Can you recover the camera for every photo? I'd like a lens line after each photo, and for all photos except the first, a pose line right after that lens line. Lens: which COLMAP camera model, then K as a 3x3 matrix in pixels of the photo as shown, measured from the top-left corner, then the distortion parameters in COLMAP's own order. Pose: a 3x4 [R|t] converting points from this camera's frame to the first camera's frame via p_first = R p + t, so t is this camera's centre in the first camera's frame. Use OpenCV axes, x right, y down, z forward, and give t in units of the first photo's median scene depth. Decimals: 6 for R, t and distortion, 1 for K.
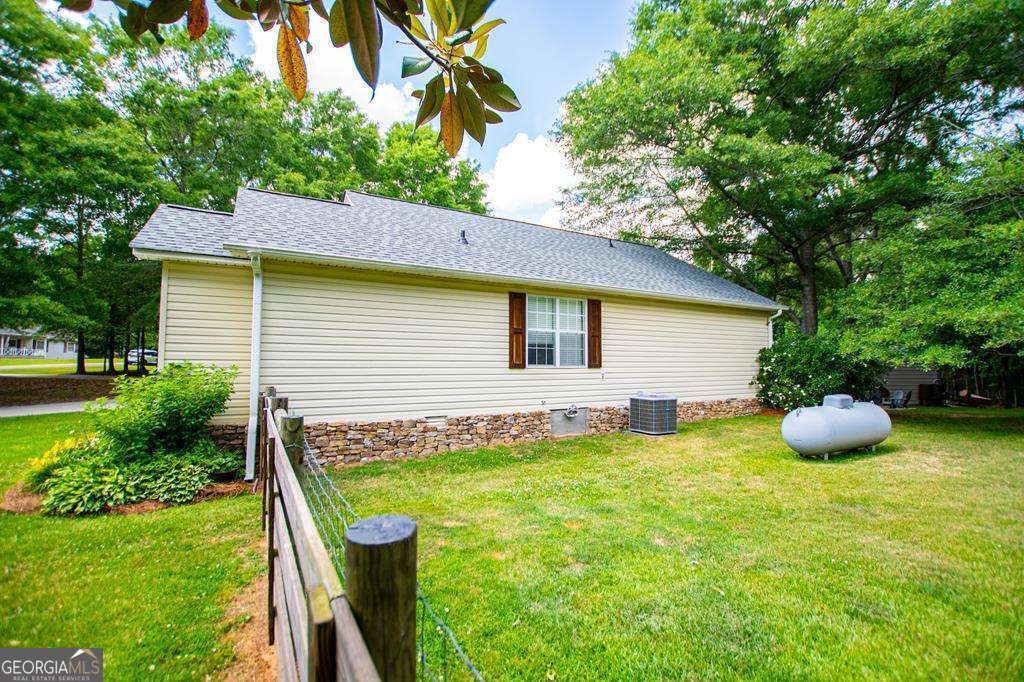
lens RADIAL K [[450.9, 0, 509.8], [0, 450.9, 338.9], [0, 0, 1]] dist [-0.024319, 0.001180]
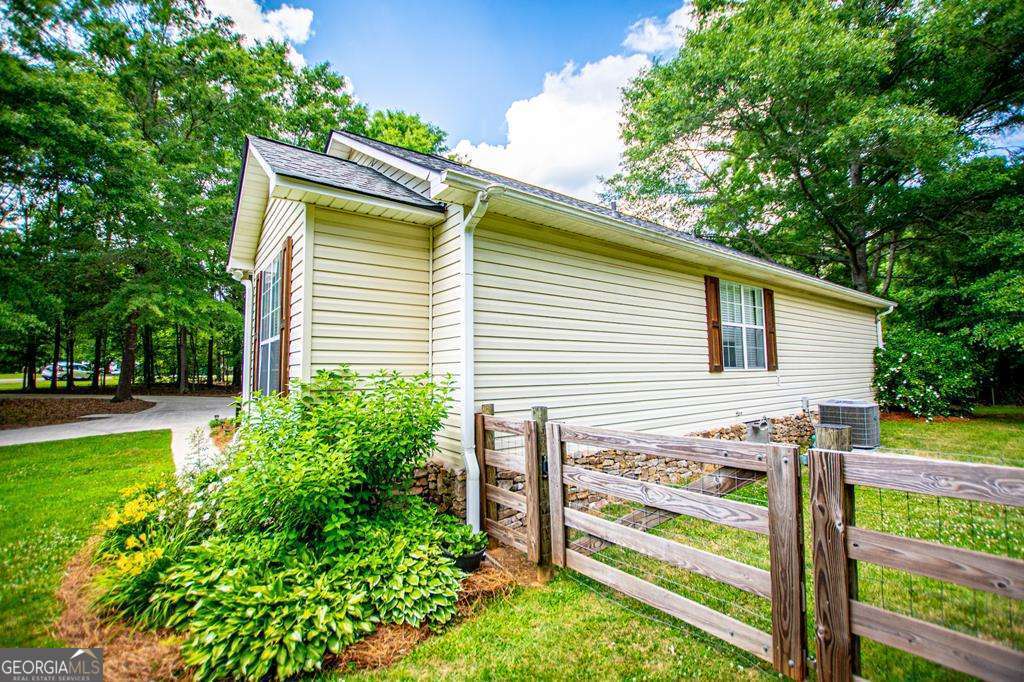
lens RADIAL K [[450.9, 0, 514.0], [0, 450.9, 343.4], [0, 0, 1]] dist [-0.024319, 0.001180]
pose [[0.991008, -0.008387, 0.133537, -0.399396], [0.009831, 0.999900, -0.010162, 0.017920], [-0.133439, 0.011384, 0.990992, 0.242453]]
